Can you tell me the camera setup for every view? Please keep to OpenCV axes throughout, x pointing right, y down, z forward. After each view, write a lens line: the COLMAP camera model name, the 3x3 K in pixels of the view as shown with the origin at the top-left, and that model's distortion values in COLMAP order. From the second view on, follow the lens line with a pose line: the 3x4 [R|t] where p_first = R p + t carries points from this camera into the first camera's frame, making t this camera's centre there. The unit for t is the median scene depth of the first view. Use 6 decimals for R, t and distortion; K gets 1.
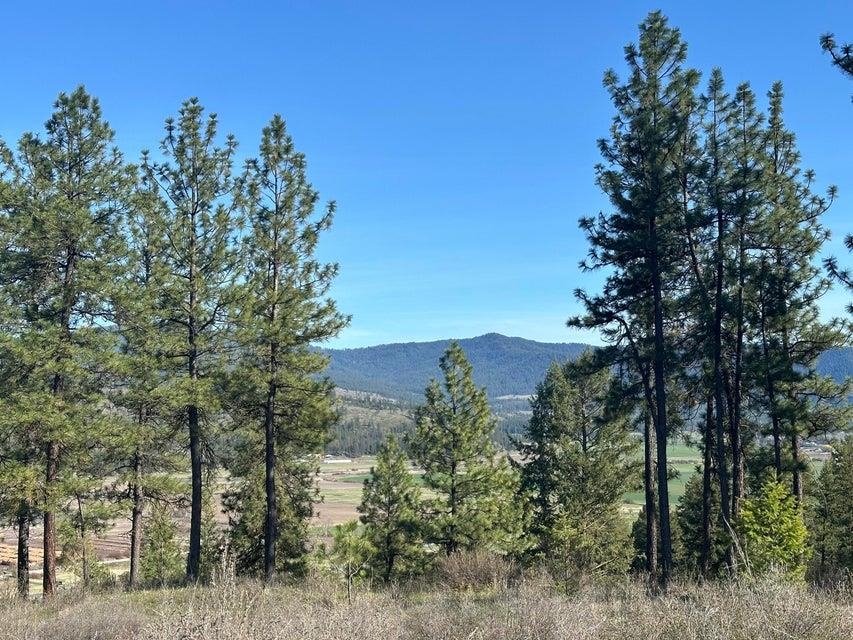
lens RADIAL K [[1180.9, 0, 426.5], [0, 1180.9, 320.0], [0, 0, 1]] dist [0.031098, 0.041614]
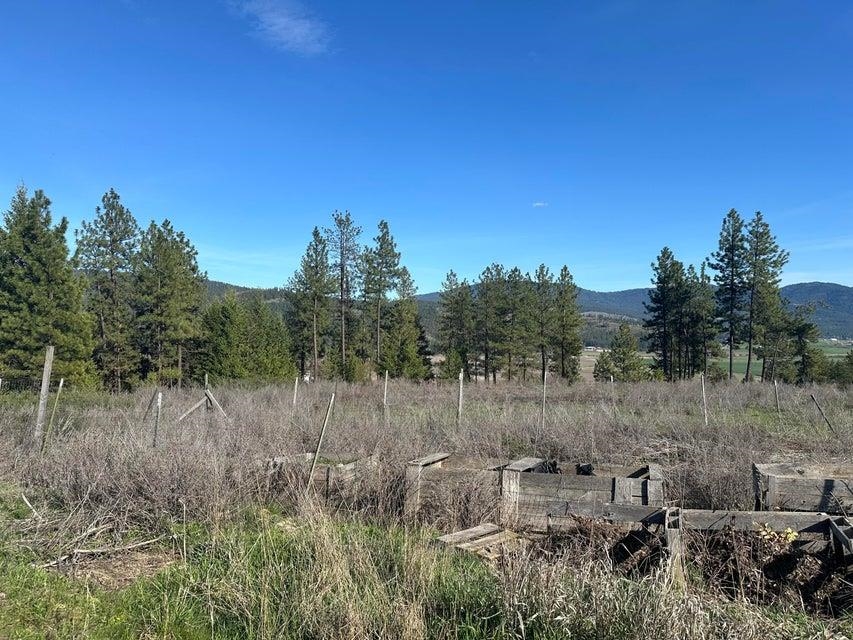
lens RADIAL K [[627.3, 0, 426.5], [0, 627.3, 320.0], [0, 0, 1]] dist [0.141165, -0.154101]
pose [[0.937381, 0.015014, -0.347982, 0.164877], [0.011095, 0.997276, 0.072915, -0.158958], [0.348129, -0.072210, 0.934661, -1.057171]]
